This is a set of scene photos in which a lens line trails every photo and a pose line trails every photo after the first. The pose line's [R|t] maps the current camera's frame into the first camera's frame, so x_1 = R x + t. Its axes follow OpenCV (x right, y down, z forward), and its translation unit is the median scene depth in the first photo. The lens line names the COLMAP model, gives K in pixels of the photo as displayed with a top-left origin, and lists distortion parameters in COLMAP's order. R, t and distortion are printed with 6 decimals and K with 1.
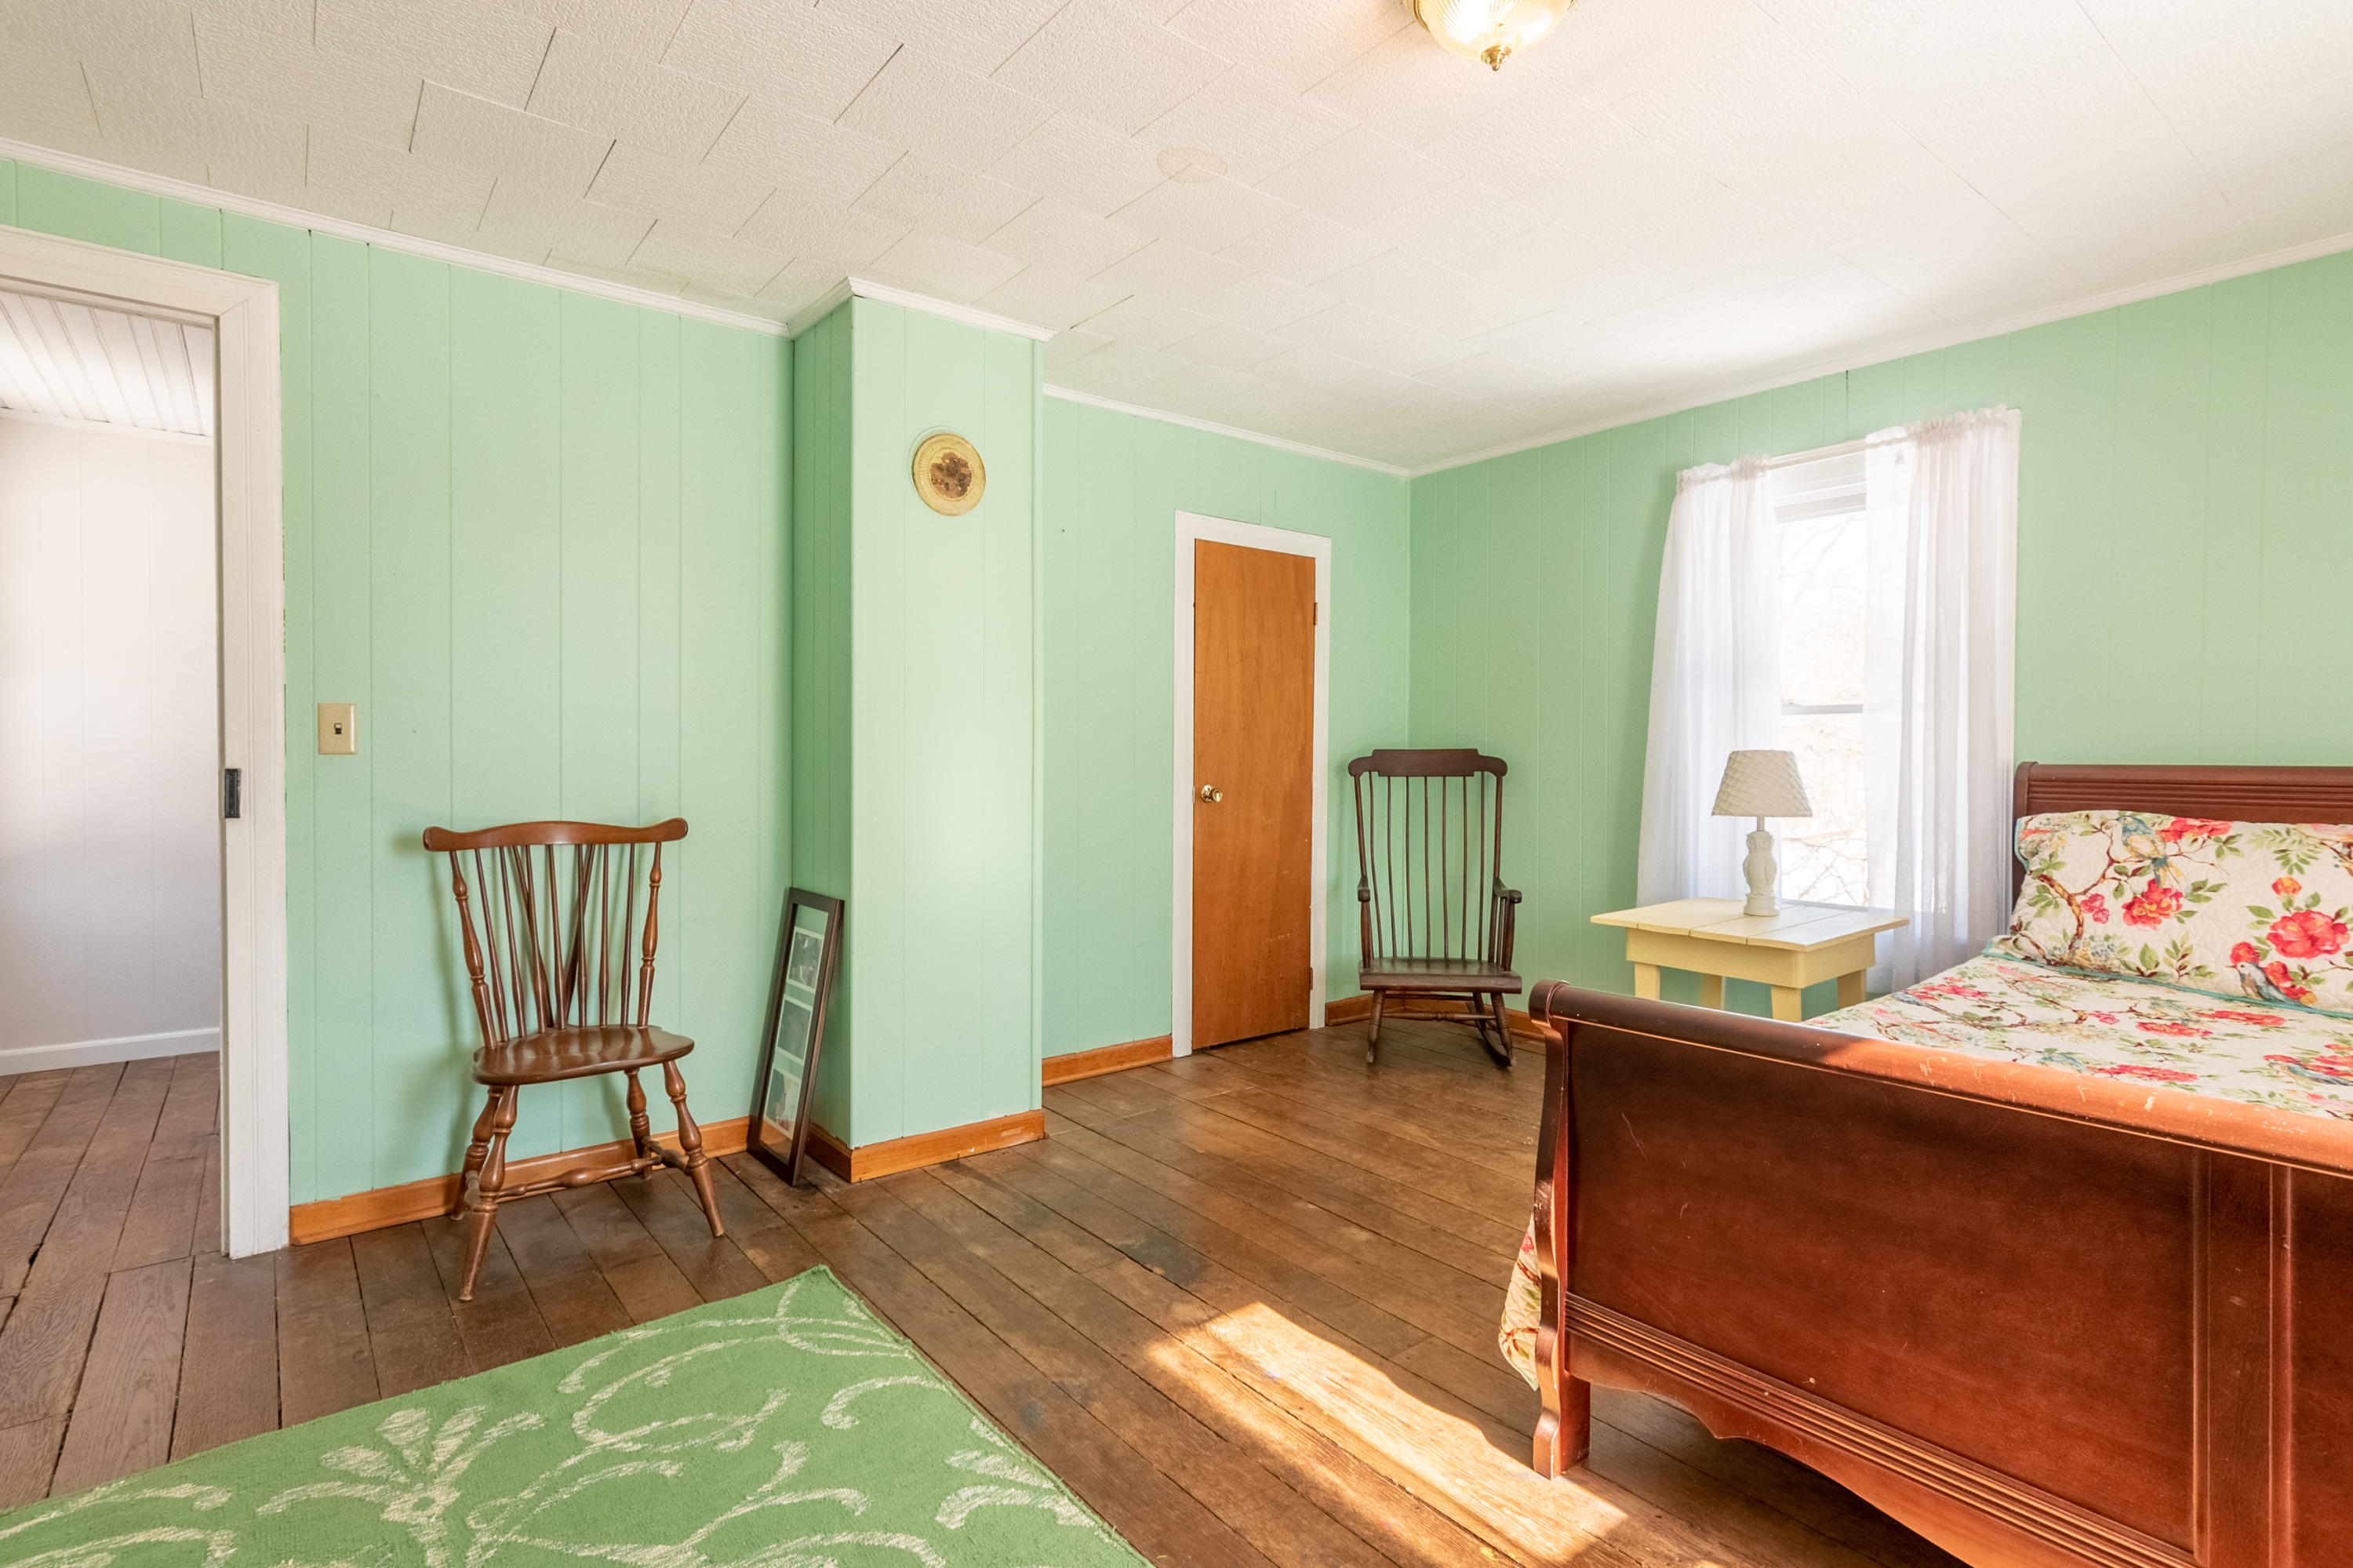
lens RADIAL K [[1151.5, 0, 1177.5], [0, 1151.5, 778.2], [0, 0, 1]] dist [0.003673, 0.001064]
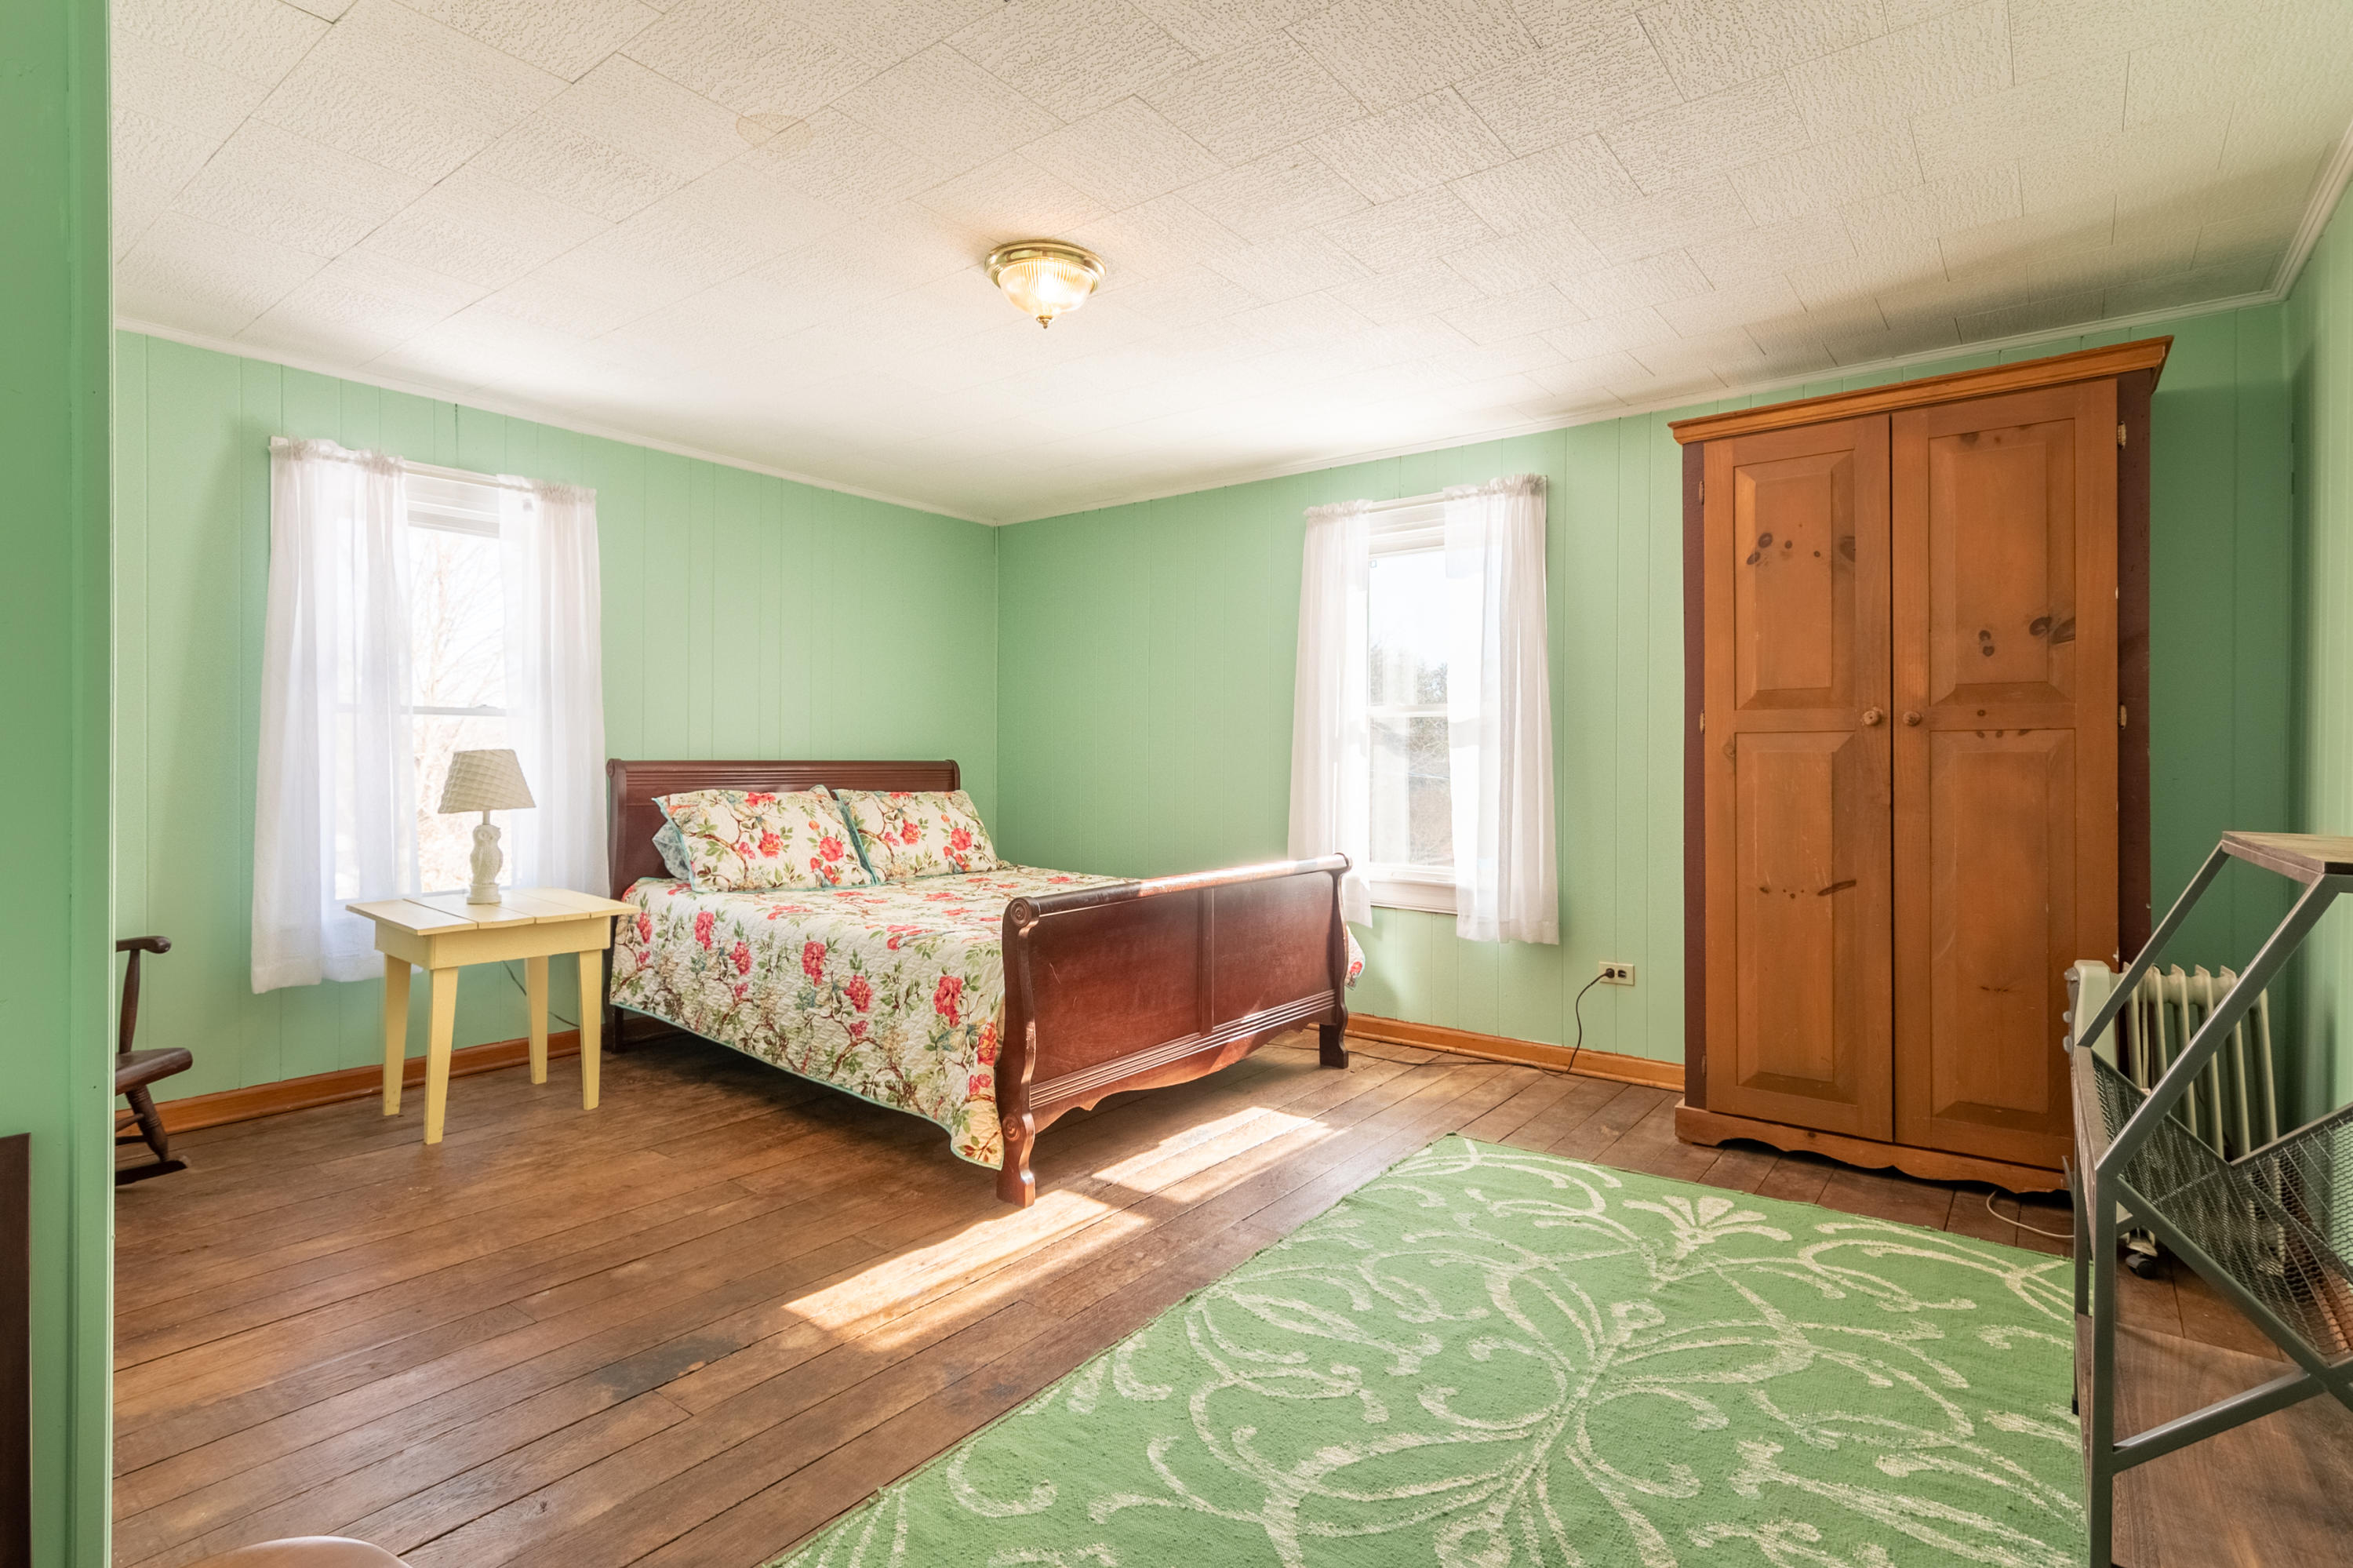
lens RADIAL K [[1151.5, 0, 1175.7], [0, 1151.5, 761.2], [0, 0, 1]] dist [0.003673, 0.001064]
pose [[-0.253662, -0.007924, 0.967260, -0.944955], [0.016071, 0.999794, 0.012405, -0.021750], [-0.967159, 0.018691, -0.253482, 0.888908]]
